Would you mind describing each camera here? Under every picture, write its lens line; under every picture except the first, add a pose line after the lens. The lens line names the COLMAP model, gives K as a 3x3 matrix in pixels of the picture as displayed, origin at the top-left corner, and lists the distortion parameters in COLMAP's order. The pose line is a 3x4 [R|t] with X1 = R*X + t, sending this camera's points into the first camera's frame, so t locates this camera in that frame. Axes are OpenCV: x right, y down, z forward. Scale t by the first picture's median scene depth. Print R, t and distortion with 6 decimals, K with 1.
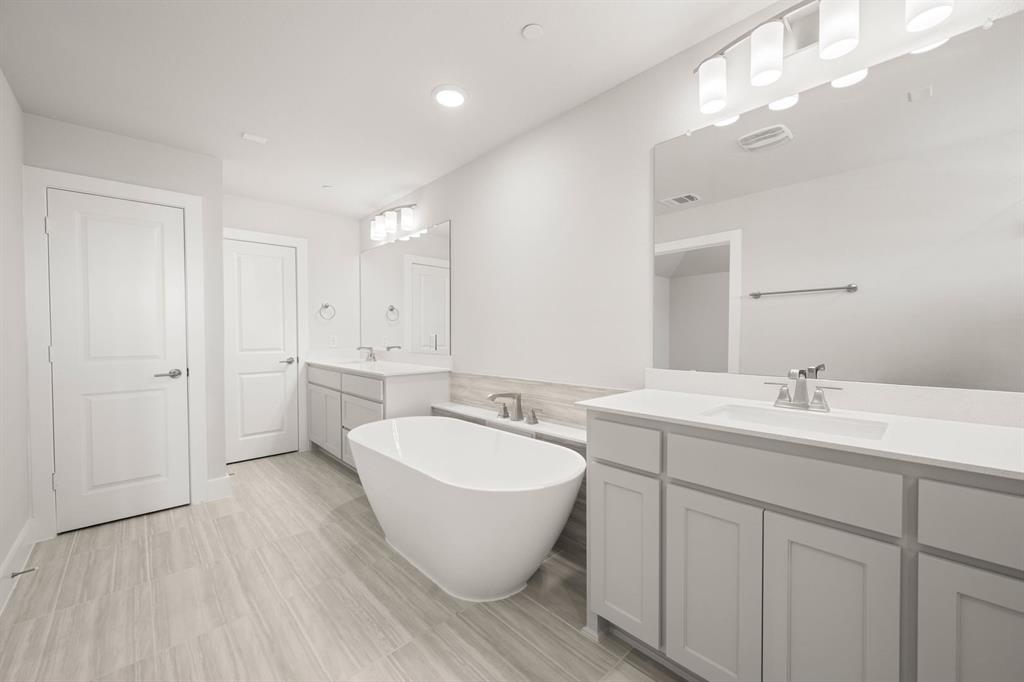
lens RADIAL K [[399.1, 0, 514.7], [0, 399.1, 341.5], [0, 0, 1]] dist [0.002334, -0.000366]
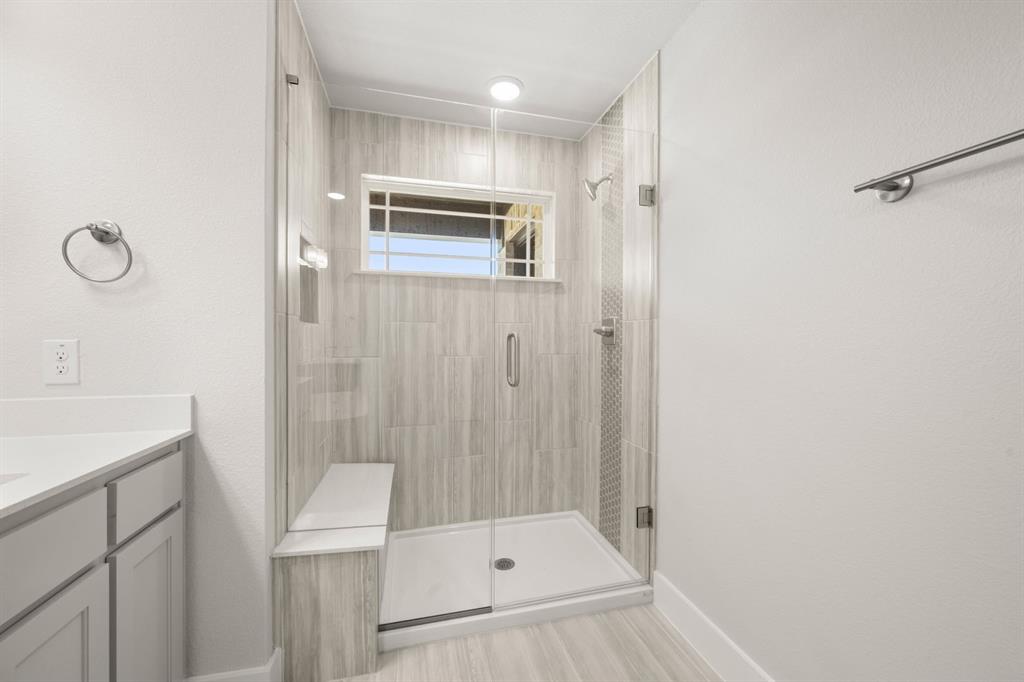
lens RADIAL K [[399.1, 0, 511.3], [0, 399.1, 341.1], [0, 0, 1]] dist [0.002334, -0.000366]
pose [[-0.873136, 0.004912, 0.487452, -0.144872], [0.014076, 0.999786, 0.015139, -0.005891], [-0.487273, 0.020080, -0.873019, 0.536912]]
